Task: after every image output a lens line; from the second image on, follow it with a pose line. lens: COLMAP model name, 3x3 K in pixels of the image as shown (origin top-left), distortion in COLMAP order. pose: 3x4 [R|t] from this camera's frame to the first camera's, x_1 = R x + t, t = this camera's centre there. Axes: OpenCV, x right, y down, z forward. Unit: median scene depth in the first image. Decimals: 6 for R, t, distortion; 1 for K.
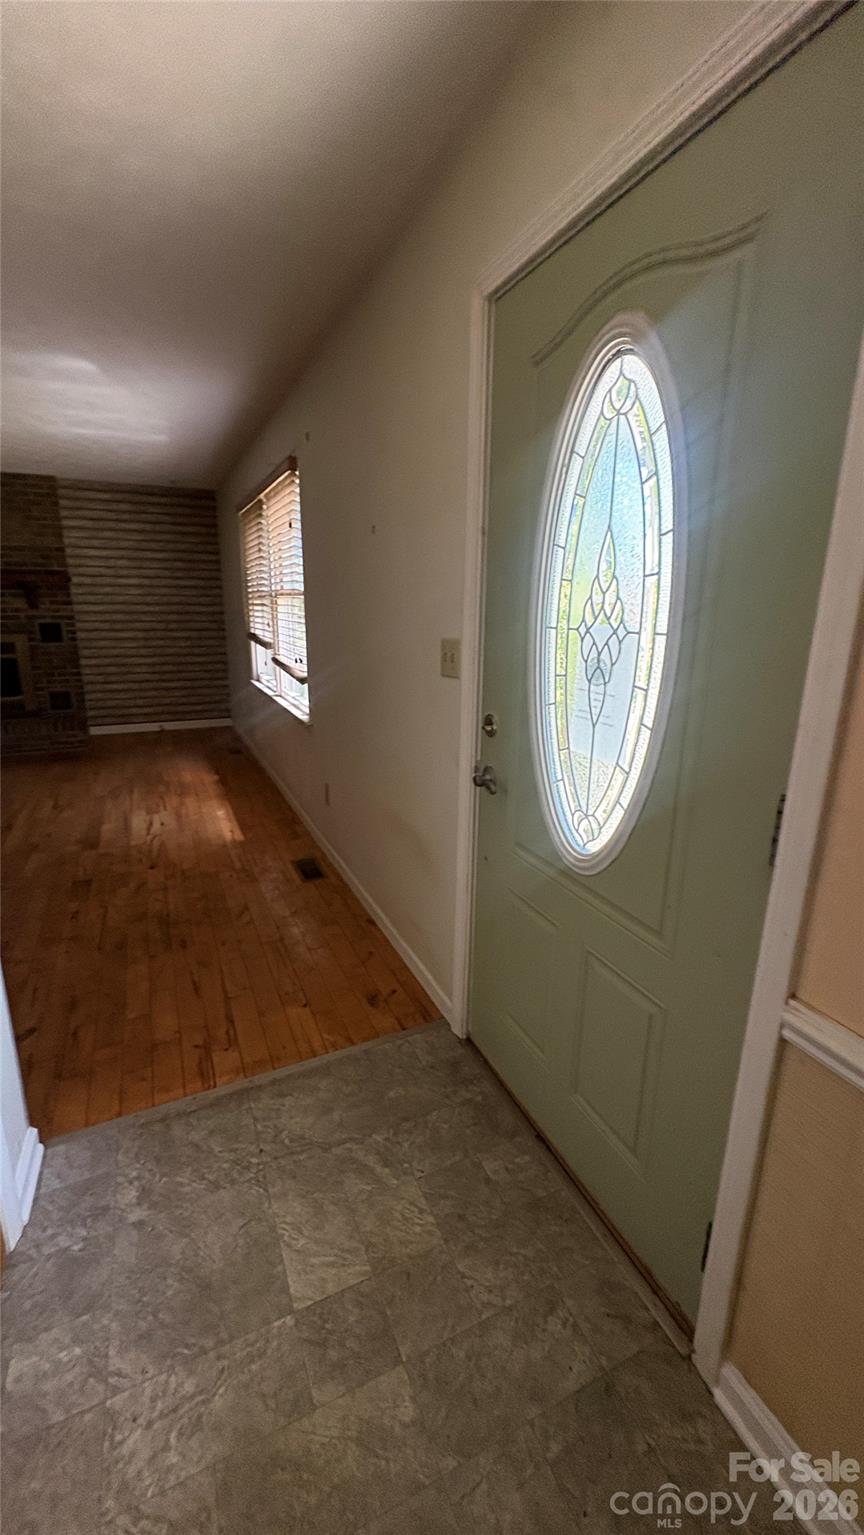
lens RADIAL K [[612.2, 0, 430.5], [0, 612.2, 763.8], [0, 0, 1]] dist [-0.000970, -0.000004]
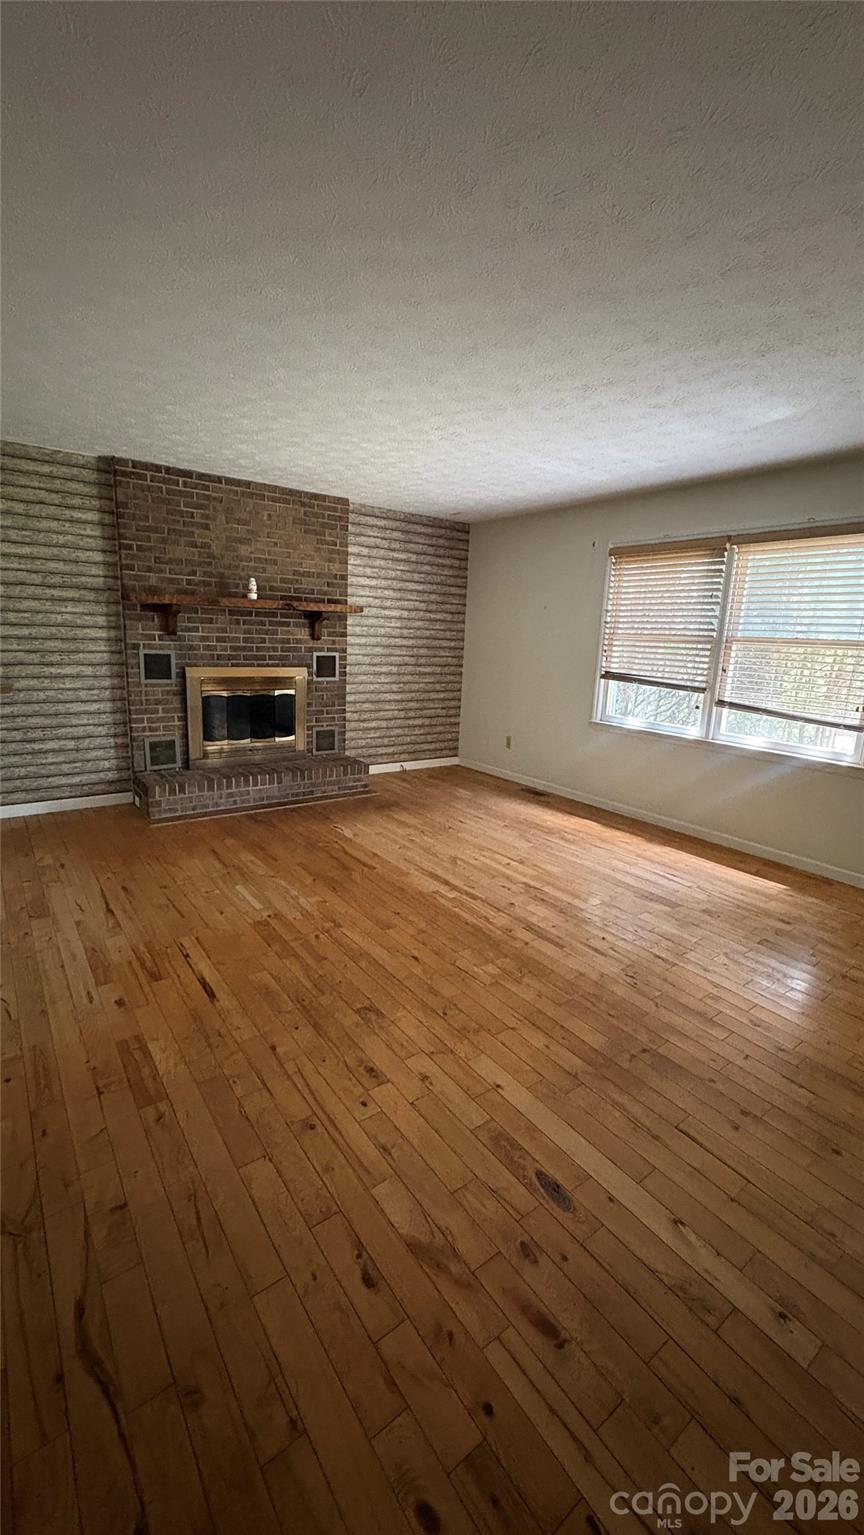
lens RADIAL K [[612.2, 0, 430.5], [0, 612.2, 763.8], [0, 0, 1]] dist [-0.000970, -0.000004]
pose [[0.978777, -0.012181, 0.204568, -0.676098], [0.021094, 0.998918, -0.041442, -0.029659], [-0.203841, 0.044878, 0.977975, 0.087390]]
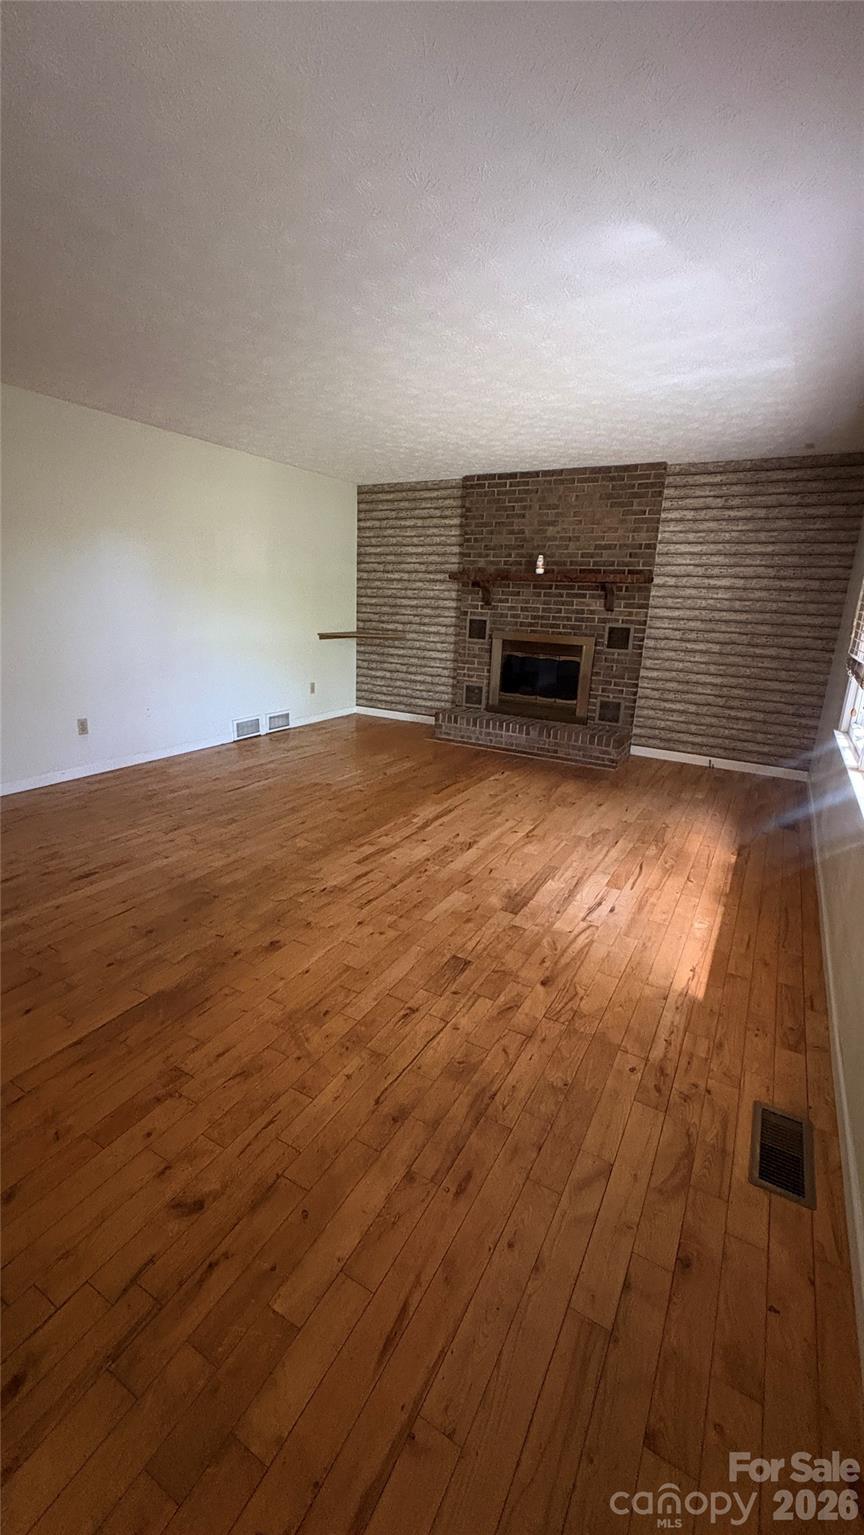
lens RADIAL K [[610.5, 0, 430.6], [0, 610.5, 763.1], [0, 0, 1]] dist [-0.001287, 0.000300]
pose [[0.581546, 0.226026, -0.781483, -0.028881], [-0.241007, 0.965372, 0.099865, -0.058968], [0.776994, 0.130267, 0.615882, 0.251454]]
